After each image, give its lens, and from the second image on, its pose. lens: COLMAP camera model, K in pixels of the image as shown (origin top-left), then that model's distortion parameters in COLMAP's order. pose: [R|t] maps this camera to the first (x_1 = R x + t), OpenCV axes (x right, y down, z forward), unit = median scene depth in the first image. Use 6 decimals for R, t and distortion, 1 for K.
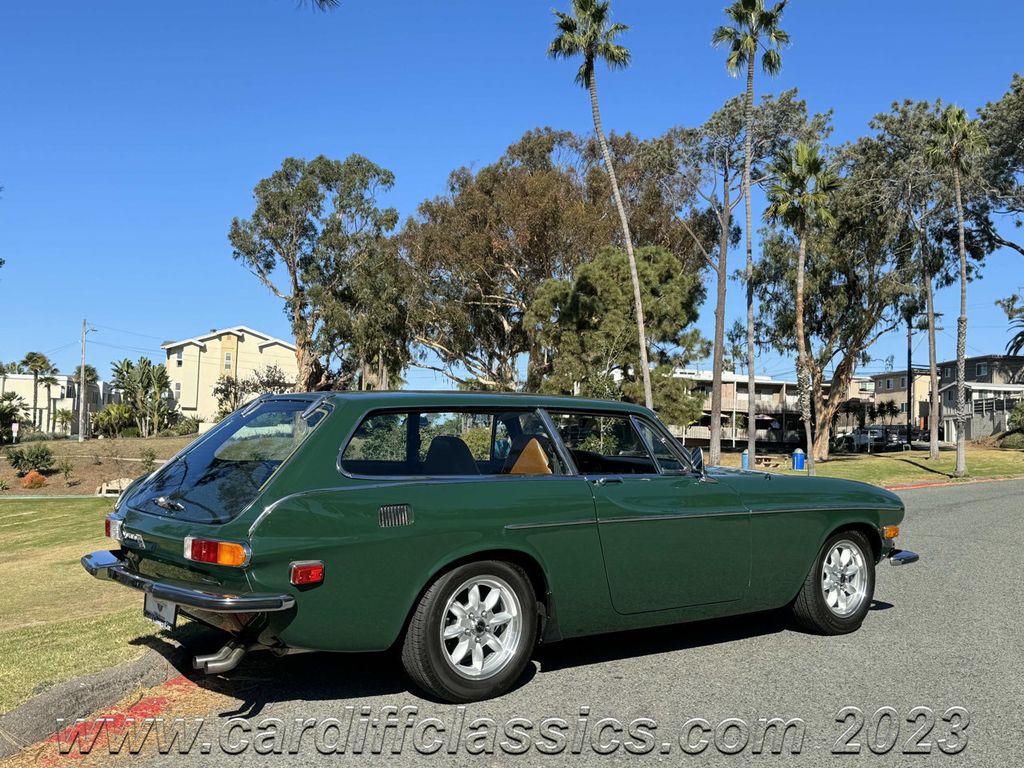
lens RADIAL K [[1103.4, 0, 512.0], [0, 1103.4, 384.0], [0, 0, 1]] dist [0.213764, -0.478786]
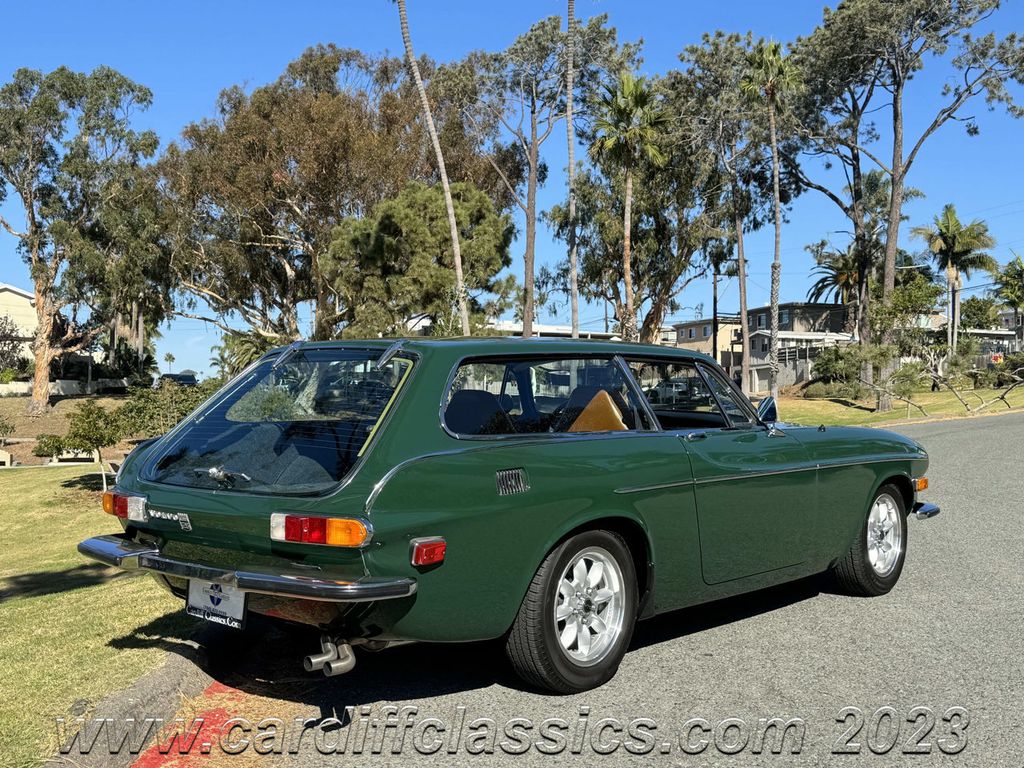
lens RADIAL K [[1214.8, 0, 512.0], [0, 1214.8, 384.0], [0, 0, 1]] dist [0.212879, -0.472145]
pose [[0.981909, -0.015826, 0.188693, -0.017798], [0.008421, 0.999165, 0.039981, 0.000397], [-0.189168, -0.037669, 0.981222, 0.005305]]
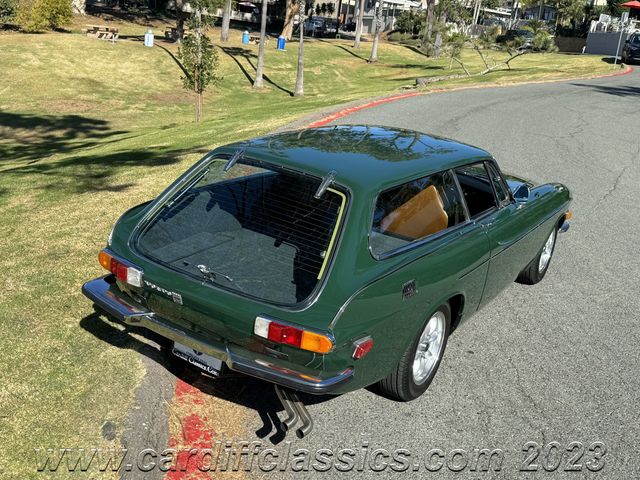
lens RADIAL K [[698.4, 0, 317.7], [0, 698.4, 240.3], [0, 0, 1]] dist [0.181012, -0.381082]
pose [[0.937912, -0.010653, 0.346708, -0.029954], [-0.115022, 0.933425, 0.339836, -0.011834], [-0.327247, -0.358616, 0.874245, 0.023402]]
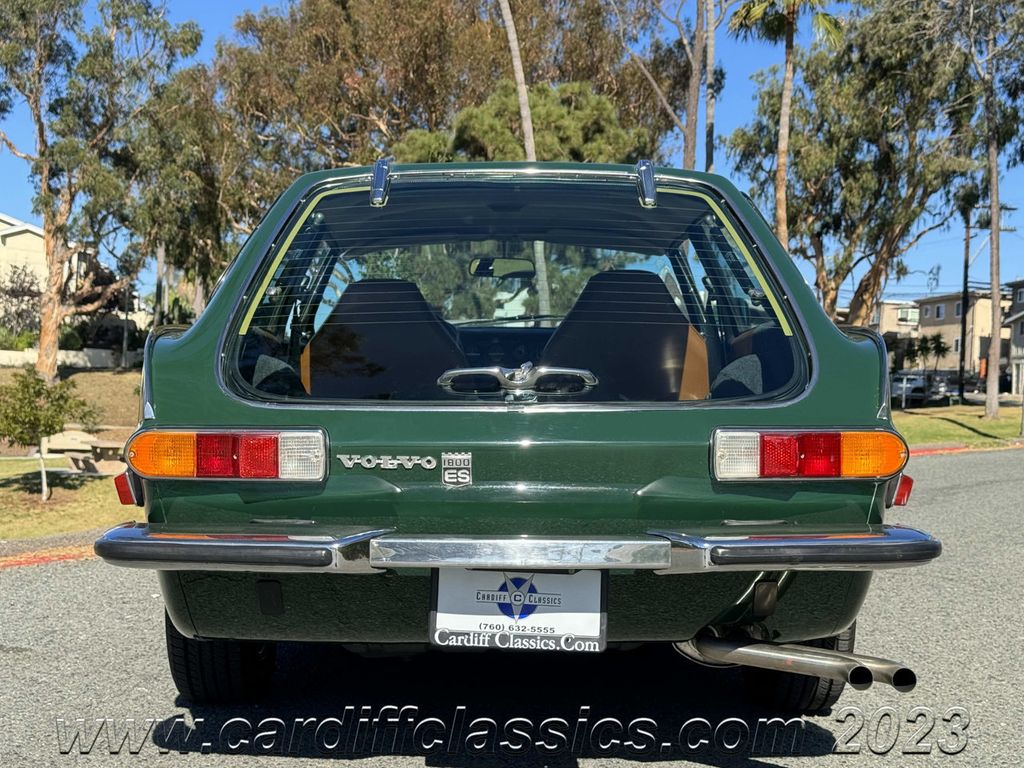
lens RADIAL K [[1541.9, 0, 514.0], [0, 1541.9, 390.1], [0, 0, 1]] dist [0.163636, -0.208019]
pose [[0.998584, 0.015144, 0.050997, 0.035580], [-0.017701, 0.998589, 0.050067, 0.006860], [-0.050167, -0.050899, 0.997443, 0.069971]]
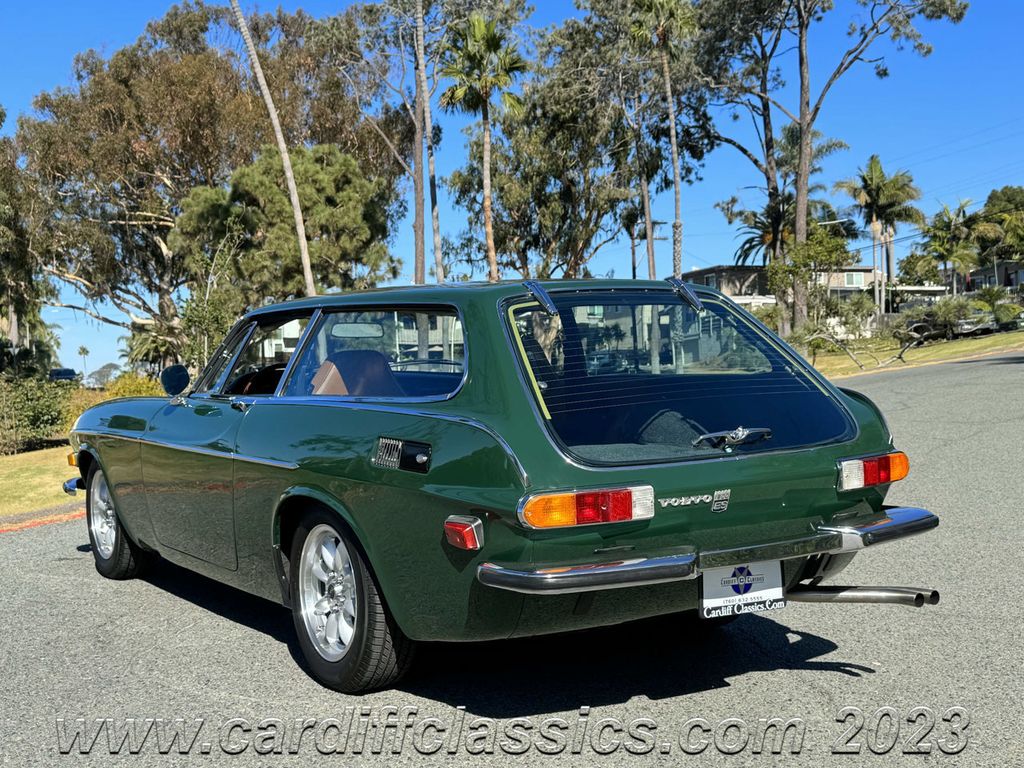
lens RADIAL K [[1262.9, 0, 514.1], [0, 1262.9, 385.3], [0, 0, 1]] dist [0.211234, -0.491233]
pose [[0.972851, -0.060475, 0.223392, 0.030351], [0.048504, 0.997097, 0.058693, 0.003391], [-0.226293, -0.046264, 0.972960, 0.029724]]
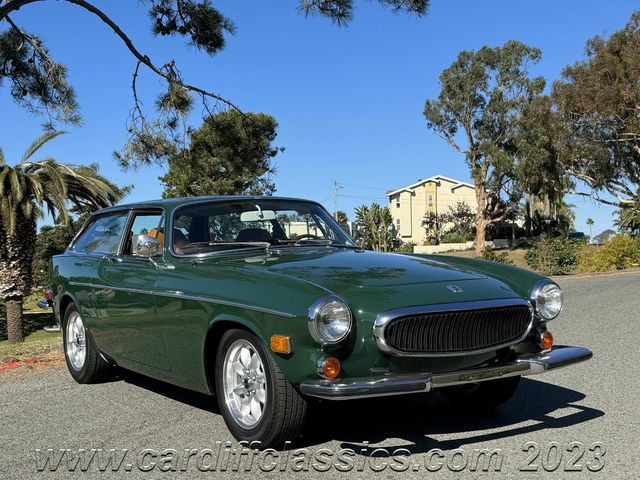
lens RADIAL K [[874.4, 0, 320.0], [0, 874.4, 240.0], [0, 0, 1]] dist [0.245437, -0.522668]
pose [[0.922407, -0.059268, -0.381645, 0.043452], [0.070174, 0.997426, 0.014709, 0.002733], [0.379791, -0.040349, 0.924192, -0.091136]]
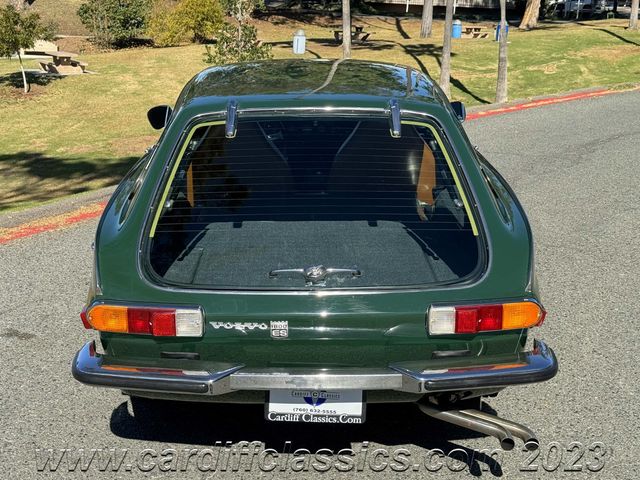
lens RADIAL K [[973.2, 0, 324.9], [0, 973.2, 238.6], [0, 0, 1]] dist [0.152990, -0.179769]
pose [[0.998618, -0.000410, 0.052545, 0.035915], [-0.014691, 0.957910, 0.286694, -0.005353], [-0.050451, -0.287070, 0.956580, 0.069244]]
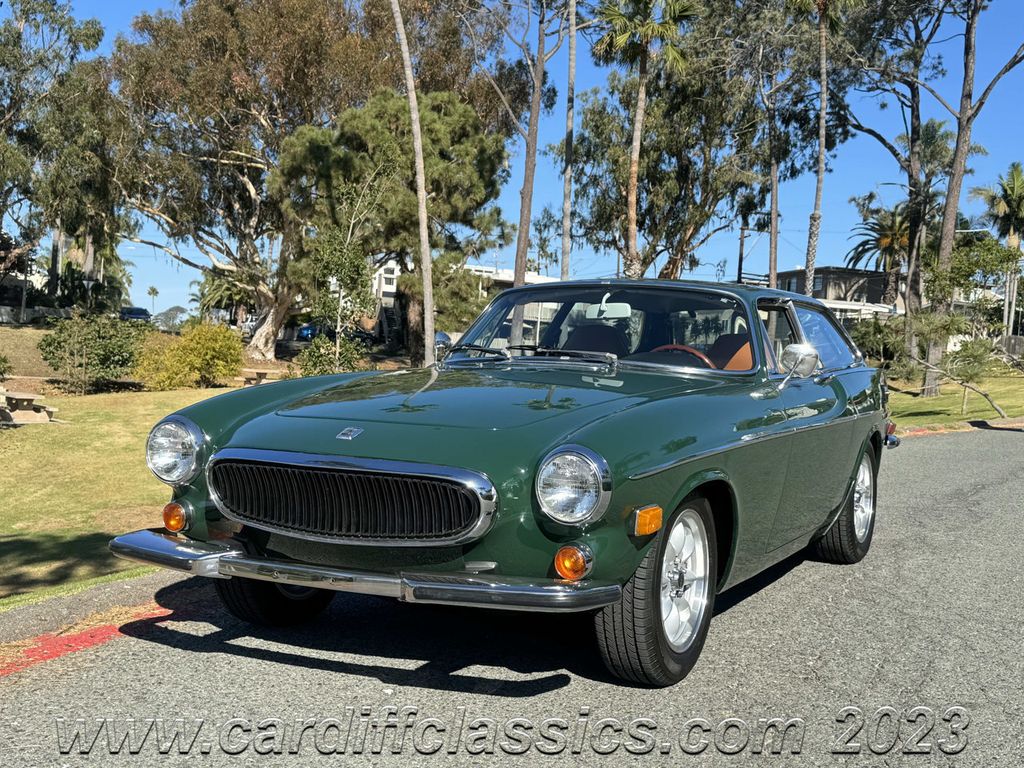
lens RADIAL K [[1262.9, 0, 514.1], [0, 1262.9, 385.3], [0, 0, 1]] dist [0.211234, -0.491233]
pose [[0.982683, 0.034938, 0.181971, 0.017062], [-0.049252, 0.995986, 0.074746, 0.004548], [-0.178629, -0.082414, 0.980459, 0.096116]]
